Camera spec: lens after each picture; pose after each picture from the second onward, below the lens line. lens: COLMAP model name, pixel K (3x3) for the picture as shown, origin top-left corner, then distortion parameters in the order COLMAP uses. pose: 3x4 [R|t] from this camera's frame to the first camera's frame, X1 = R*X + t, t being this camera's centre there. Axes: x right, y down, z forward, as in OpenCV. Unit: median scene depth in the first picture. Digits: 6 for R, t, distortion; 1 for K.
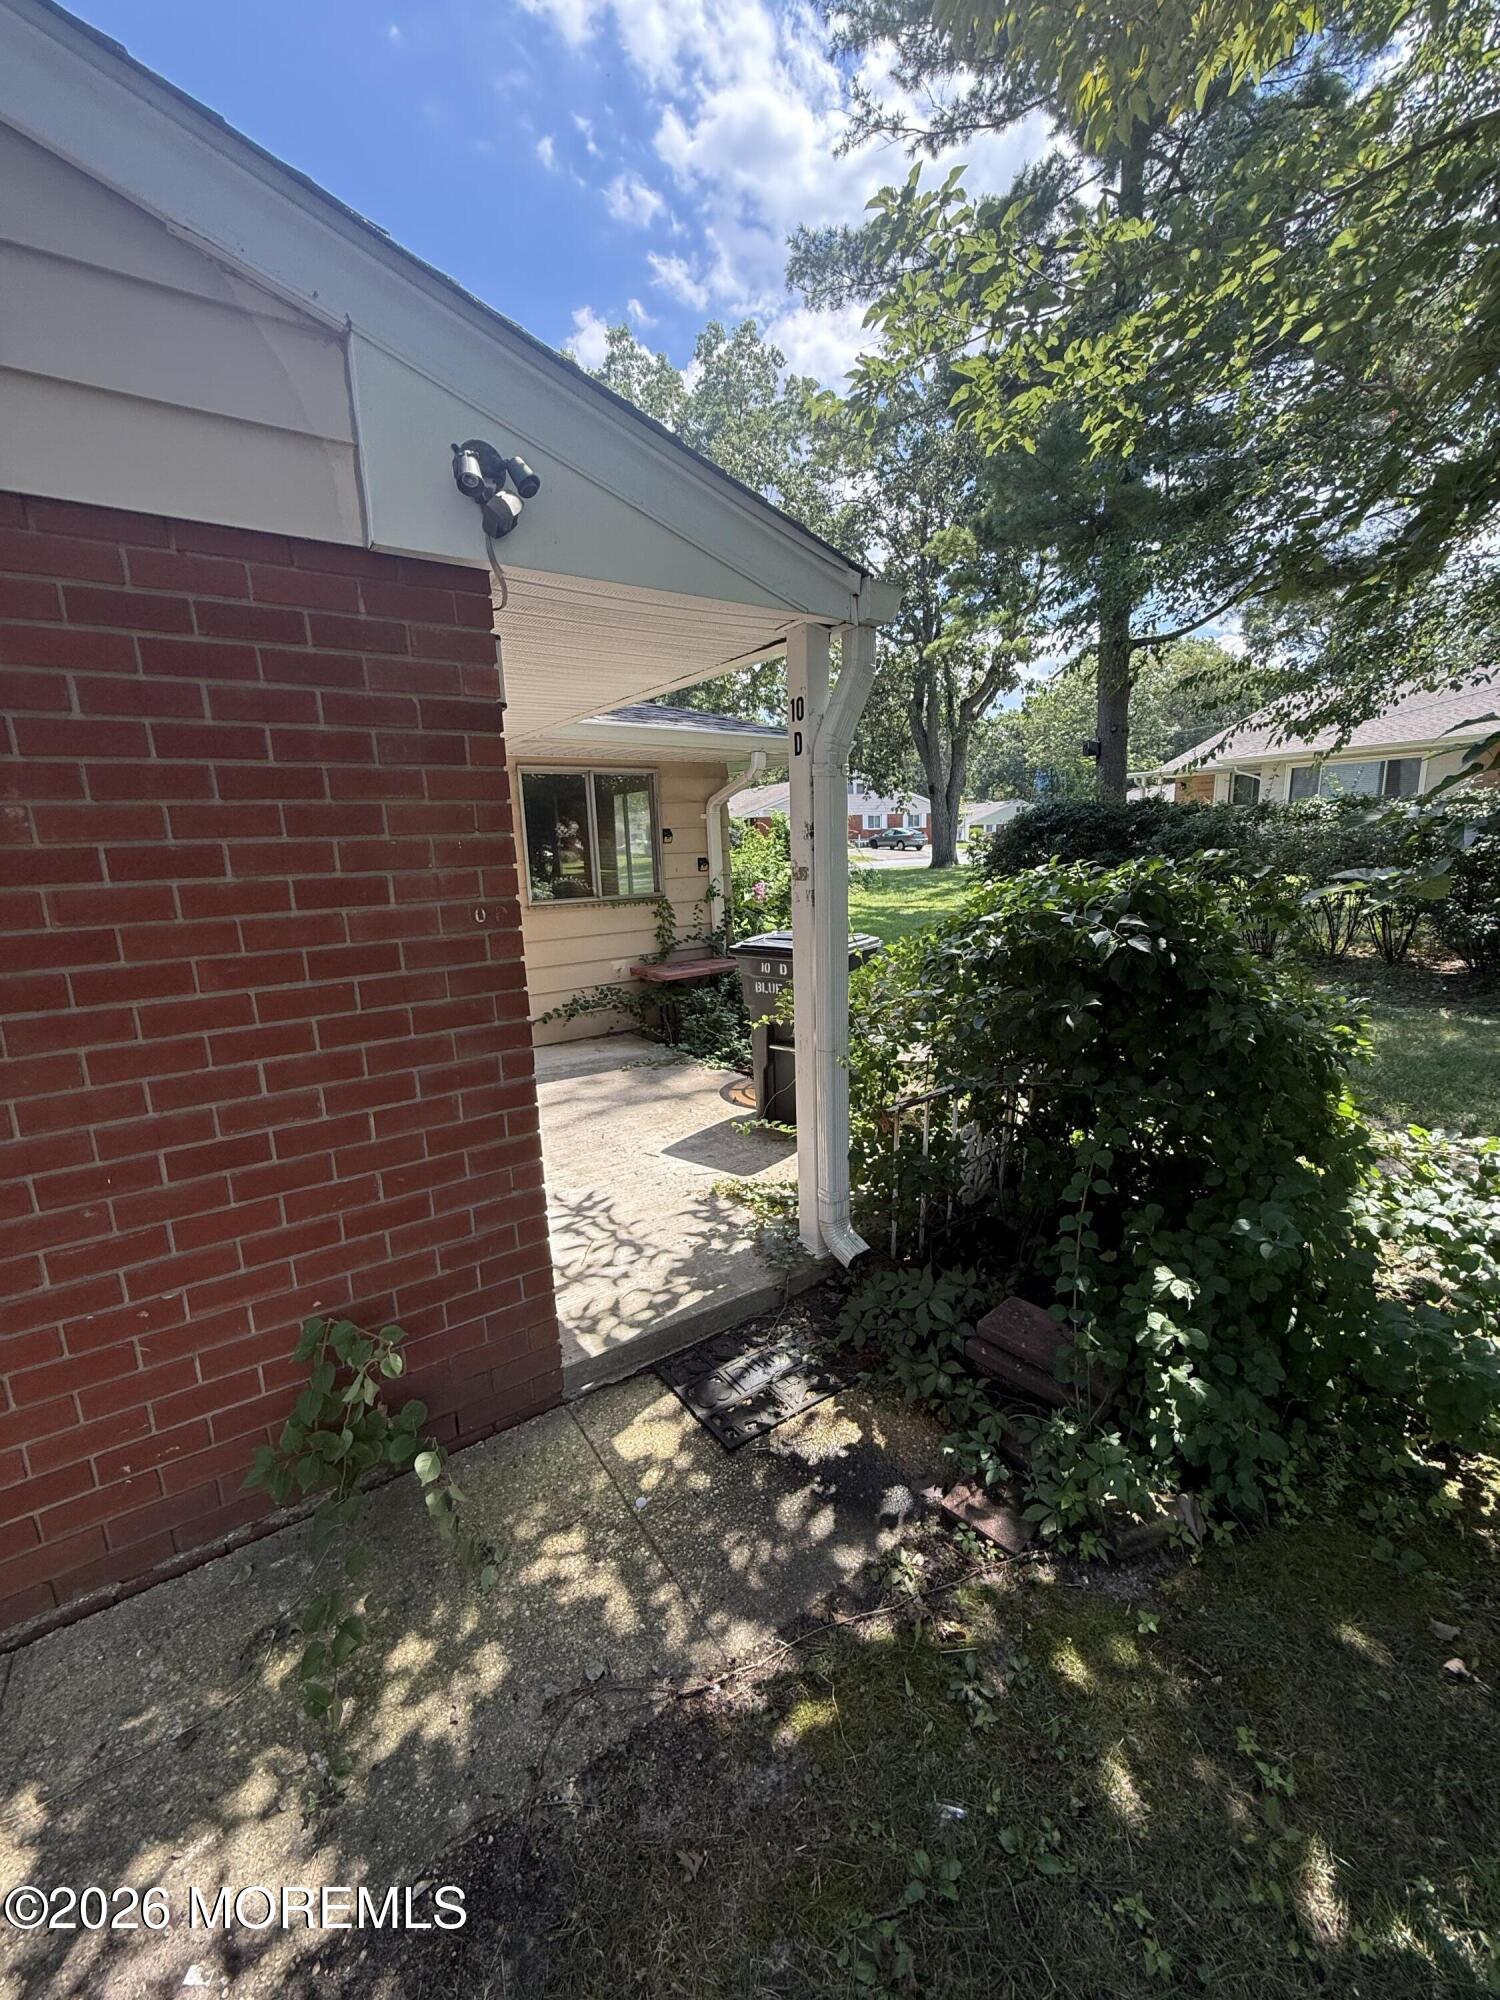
lens RADIAL K [[799.4, 0, 750.0], [0, 799.4, 1000.0], [0, 0, 1]] dist [-0.054815, -0.000214]
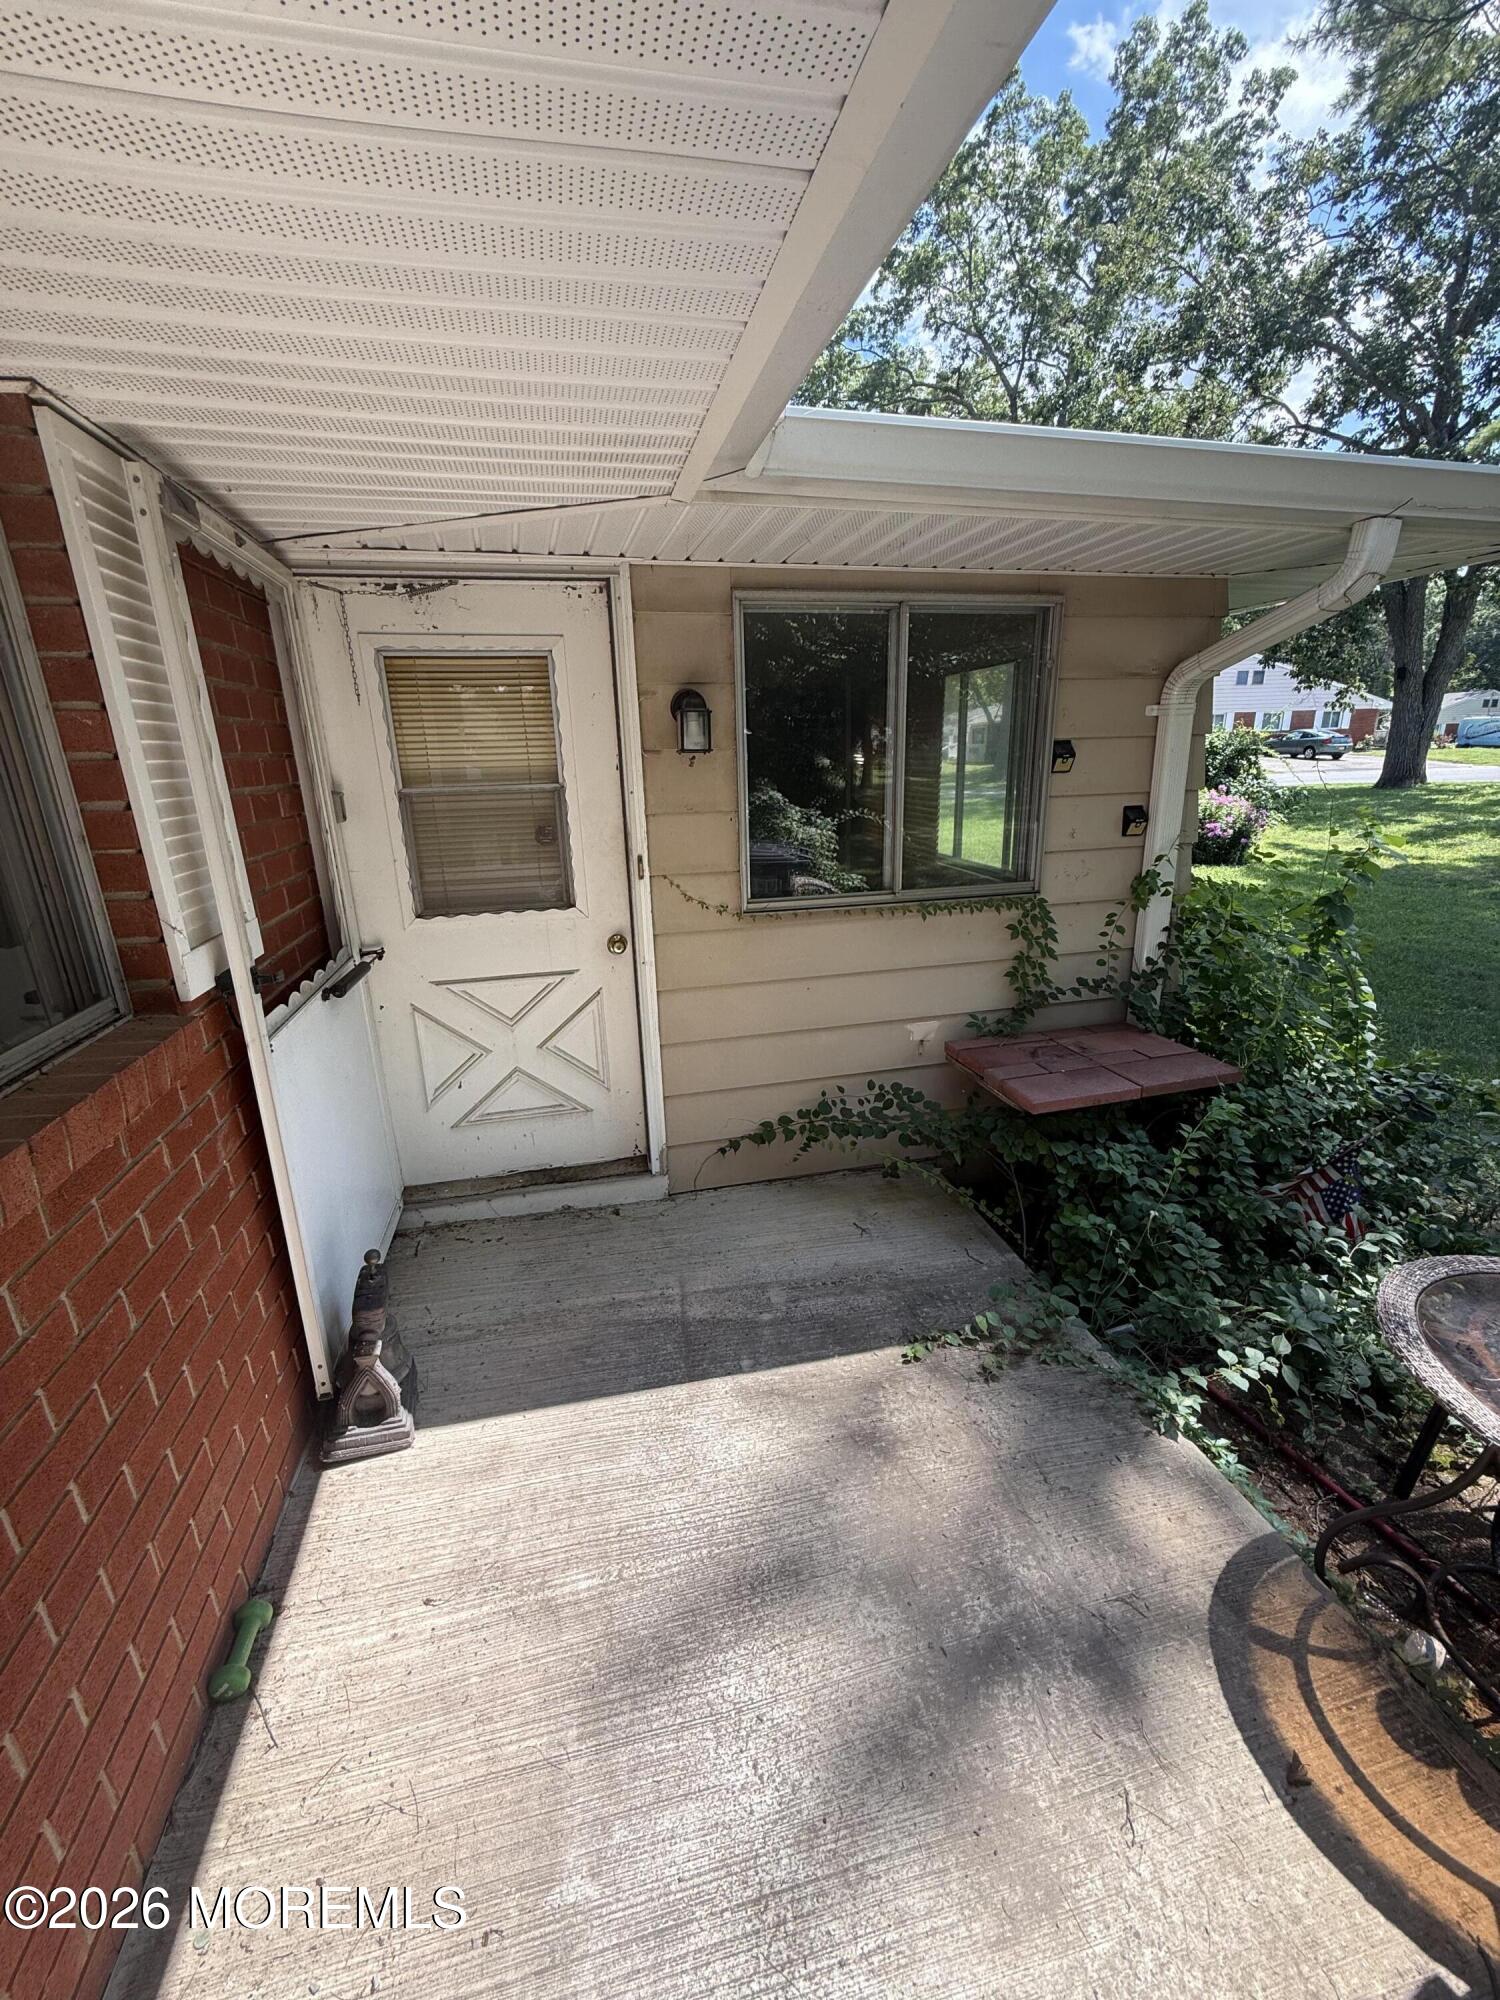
lens RADIAL K [[793.5, 0, 748.5], [0, 793.5, 994.9], [0, 0, 1]] dist [0.000176, -0.000696]
pose [[0.924644, 0.117775, -0.362164, -0.024182], [-0.077575, 0.989288, 0.123658, -0.031126], [0.372849, -0.086244, 0.923875, 0.138488]]
